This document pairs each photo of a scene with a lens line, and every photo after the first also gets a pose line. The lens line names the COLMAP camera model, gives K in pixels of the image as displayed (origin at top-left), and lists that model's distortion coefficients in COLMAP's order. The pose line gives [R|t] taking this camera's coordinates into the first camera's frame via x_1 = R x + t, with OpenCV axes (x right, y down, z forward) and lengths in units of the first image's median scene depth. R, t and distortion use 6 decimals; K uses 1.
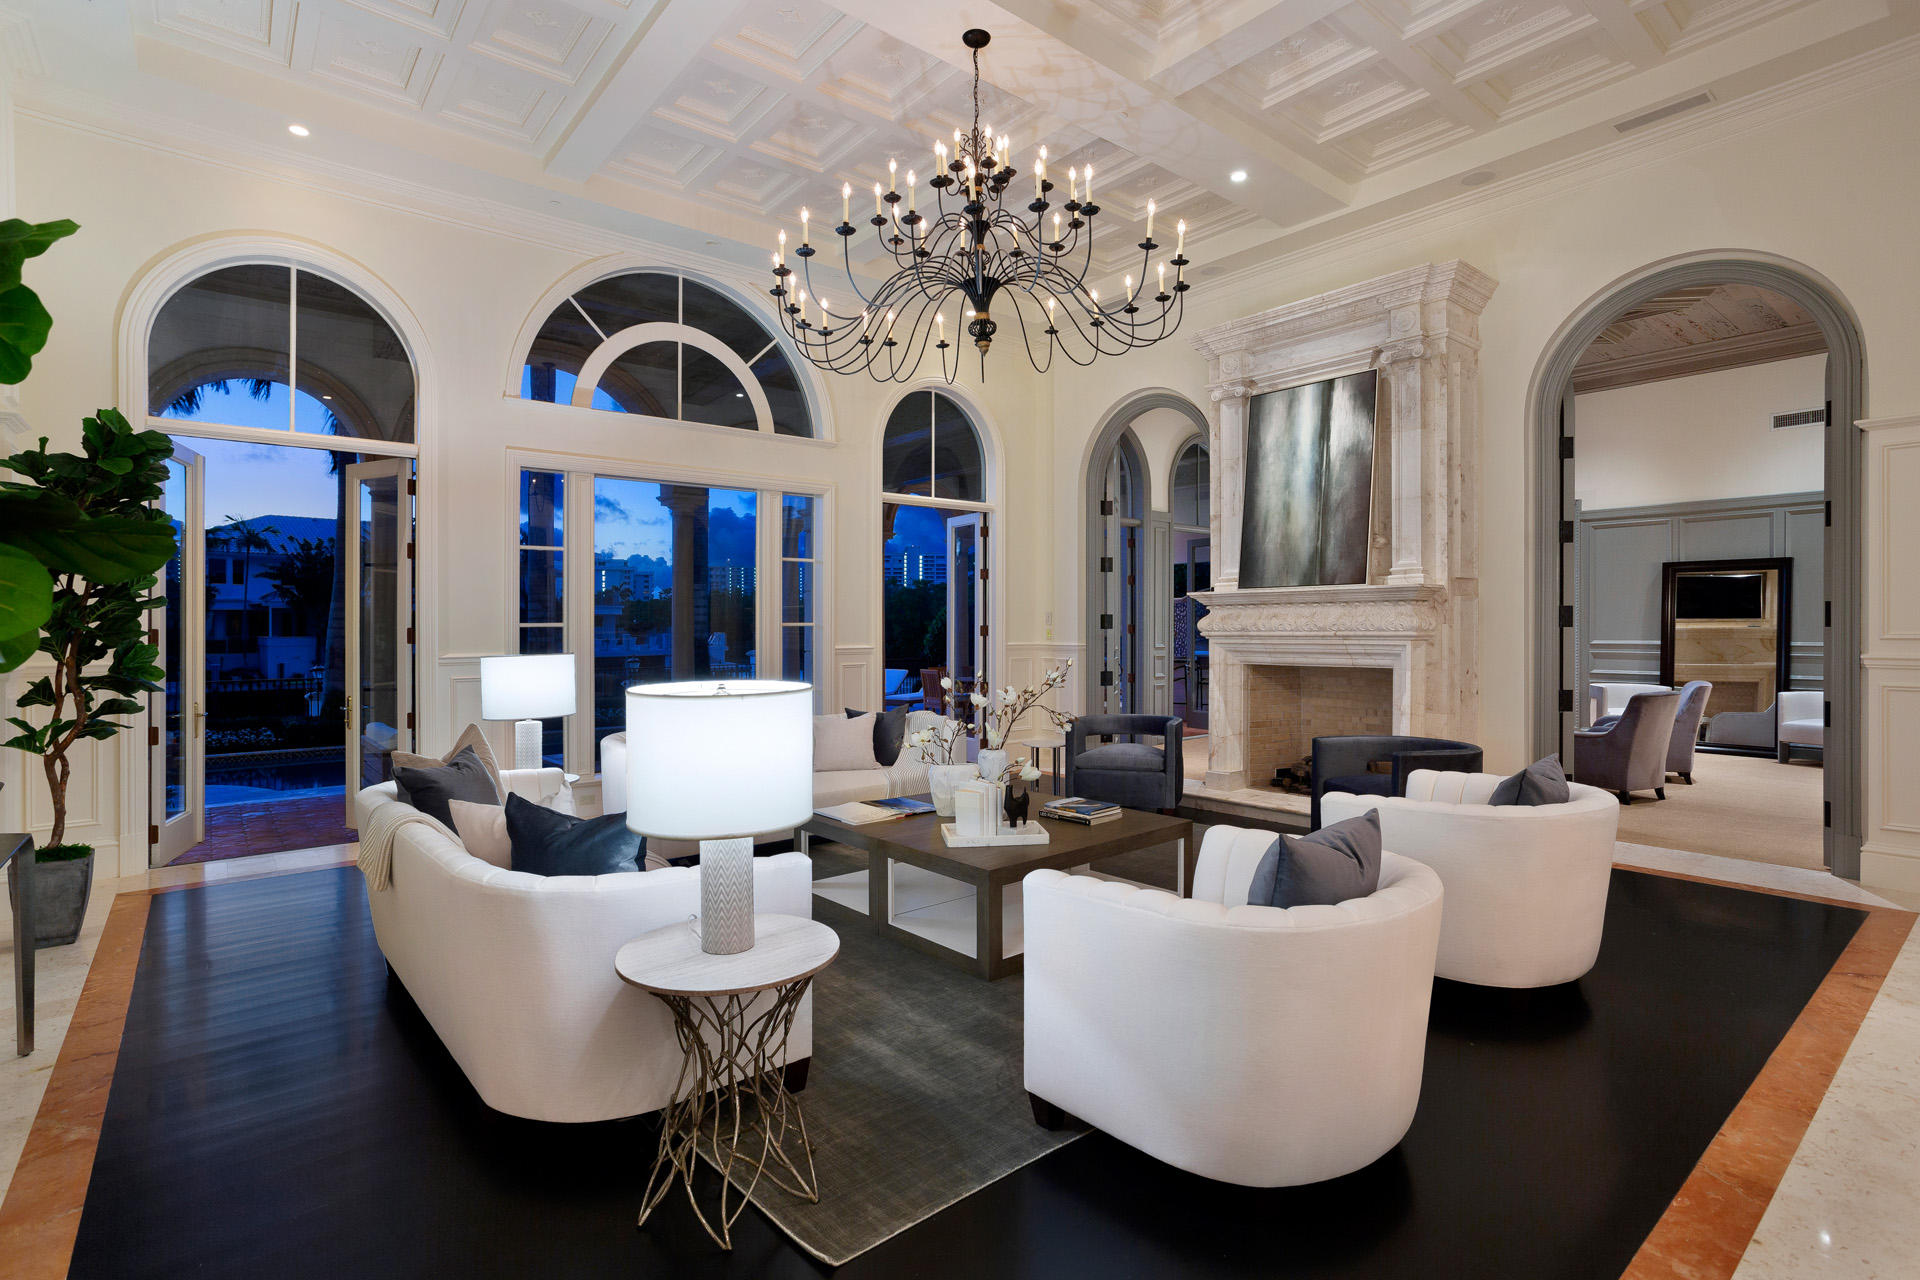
lens RADIAL K [[928.5, 0, 954.6], [0, 928.5, 630.8], [0, 0, 1]] dist [-0.011618, 0.000407]
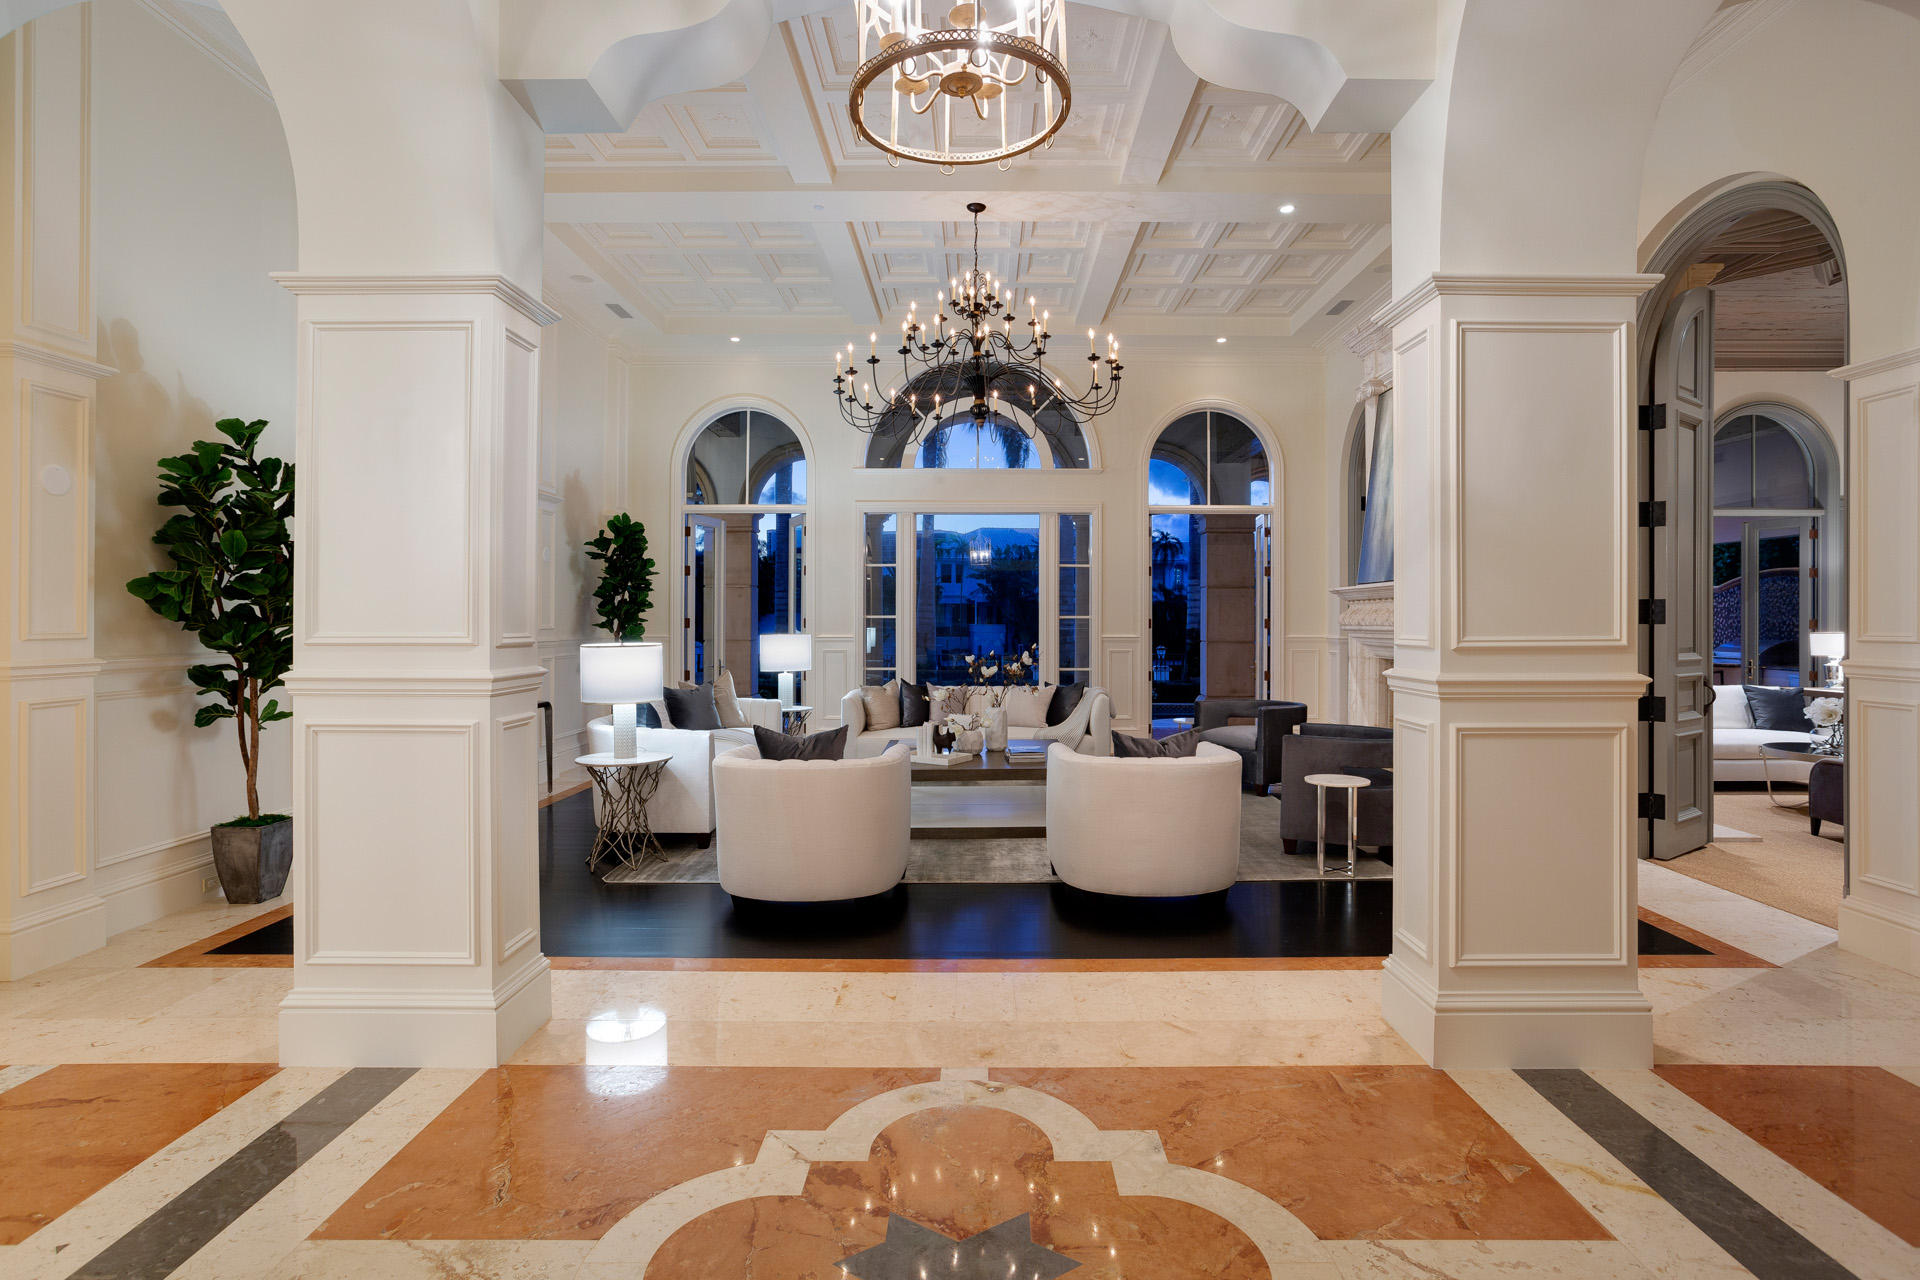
lens RADIAL K [[961.3, 0, 966.7], [0, 961.3, 625.1], [0, 0, 1]] dist [-0.020596, 0.000480]
pose [[0.757733, 0.009485, -0.652495, 0.694962], [-0.007321, 0.999955, 0.006034, -0.003400], [0.652523, 0.000205, 0.757769, -0.092629]]
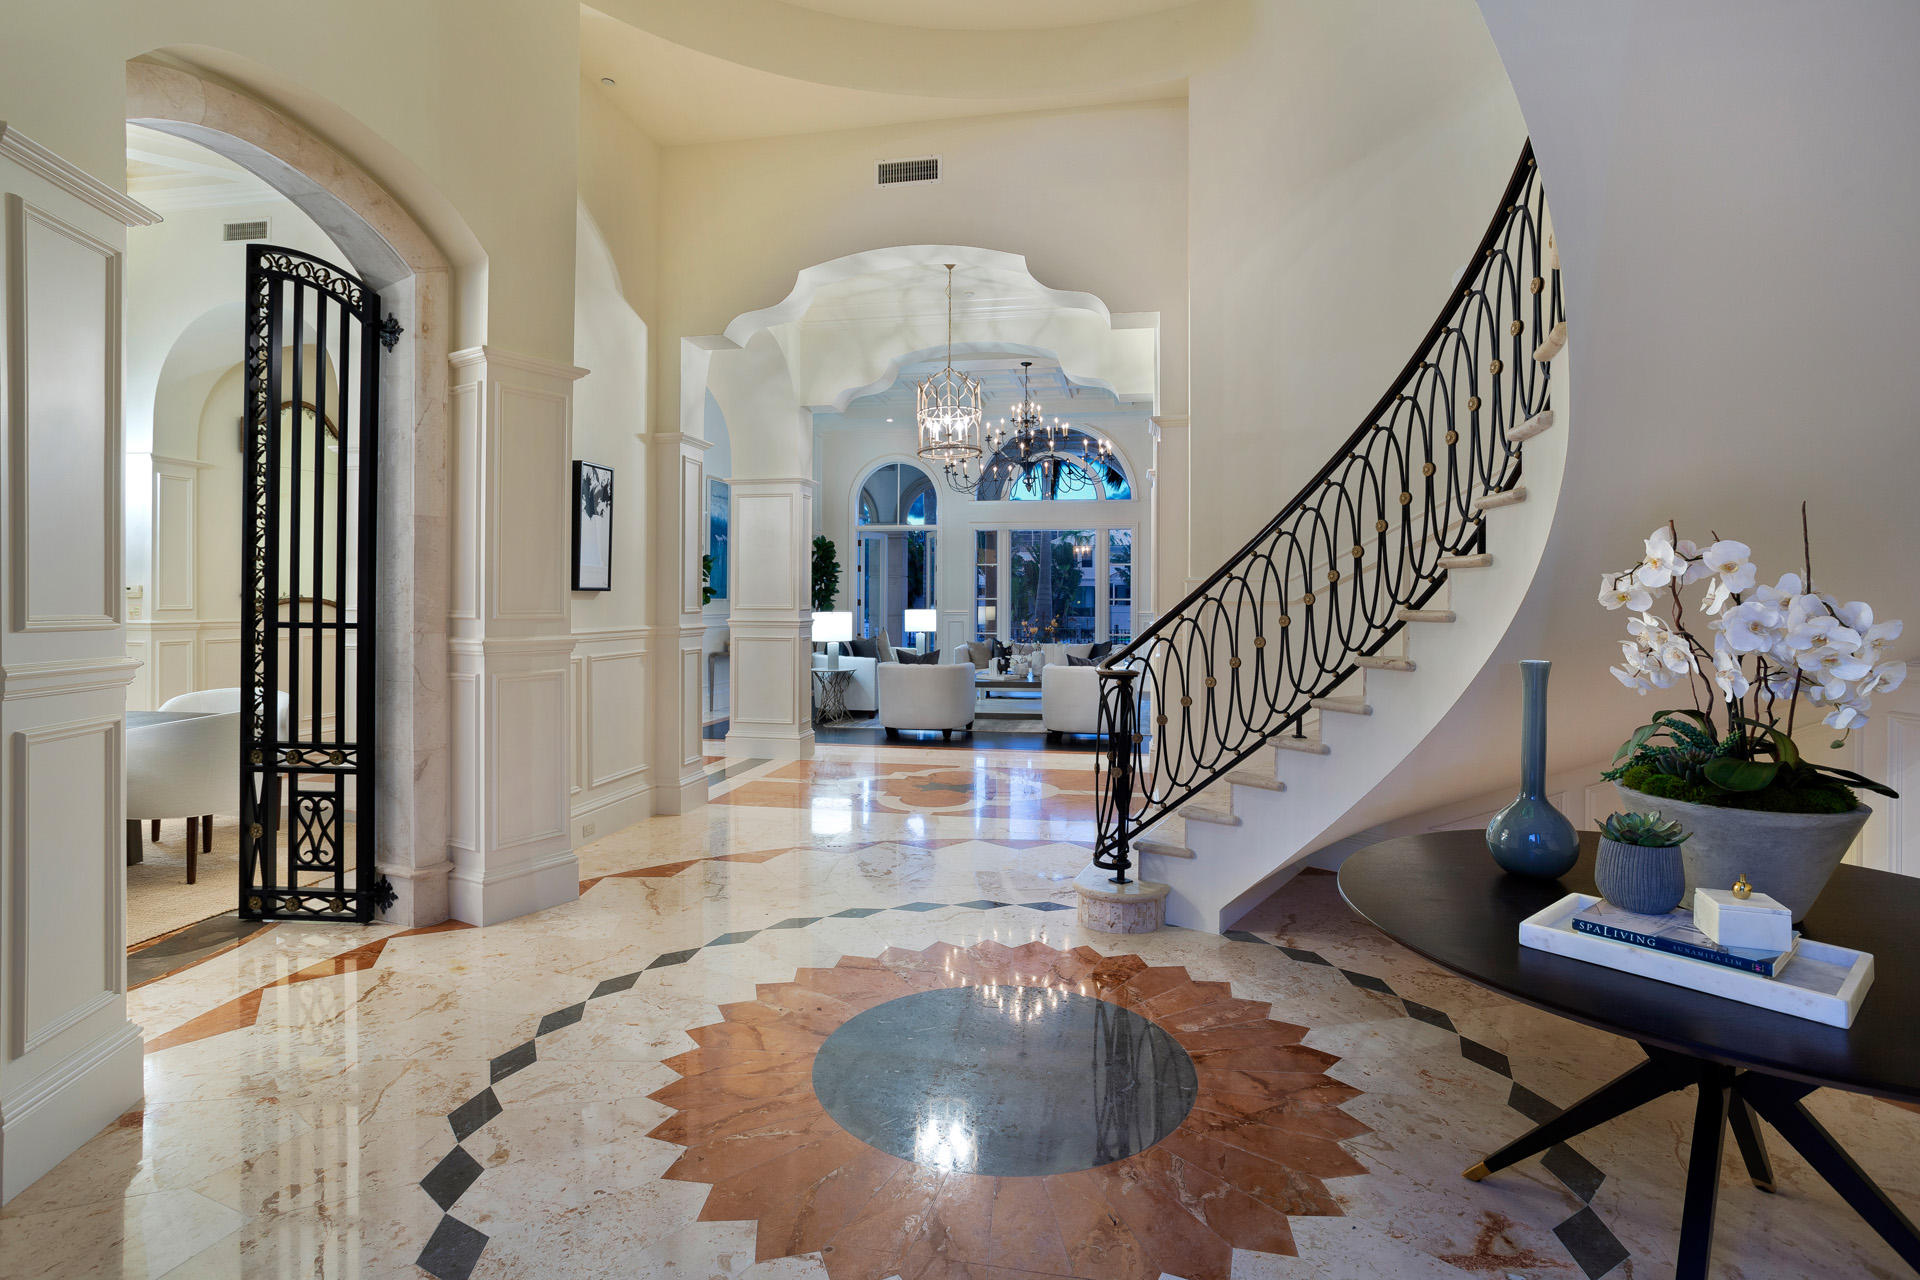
lens RADIAL K [[961.3, 0, 966.7], [0, 961.3, 625.1], [0, 0, 1]] dist [-0.020596, 0.000480]
pose [[0.641894, 0.022342, -0.766468, 1.380442], [-0.003114, 0.999643, 0.026532, -0.002669], [0.766787, -0.014644, 0.641734, -0.565804]]
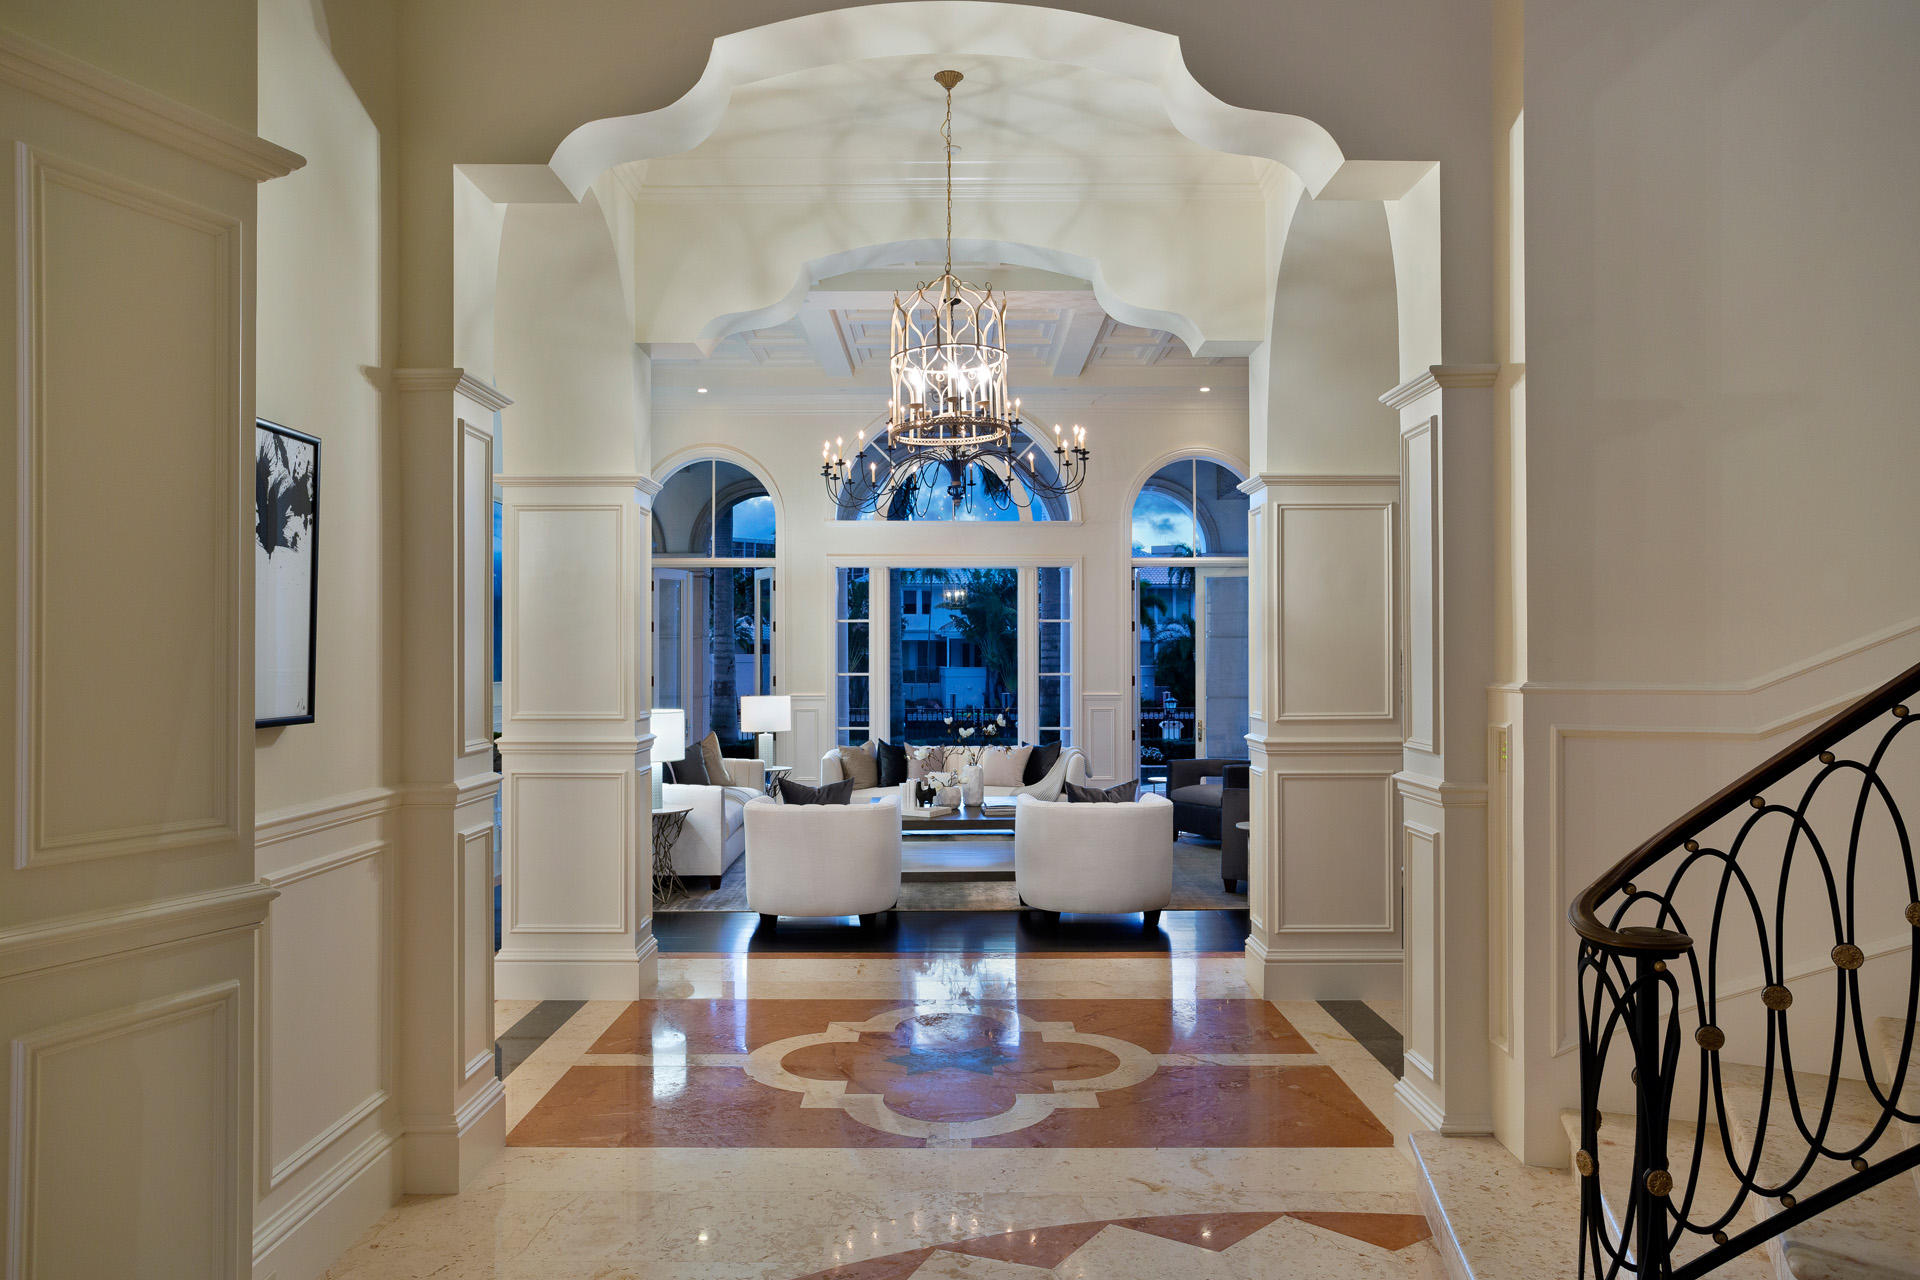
lens RADIAL K [[1306.5, 0, 907.0], [0, 1306.5, 682.7], [0, 0, 1]] dist [-0.000127, 0.000679]
pose [[0.743872, 0.016751, -0.668112, 1.008997], [-0.003593, 0.999772, 0.021065, -0.037780], [0.668312, -0.013269, 0.743762, -0.477064]]
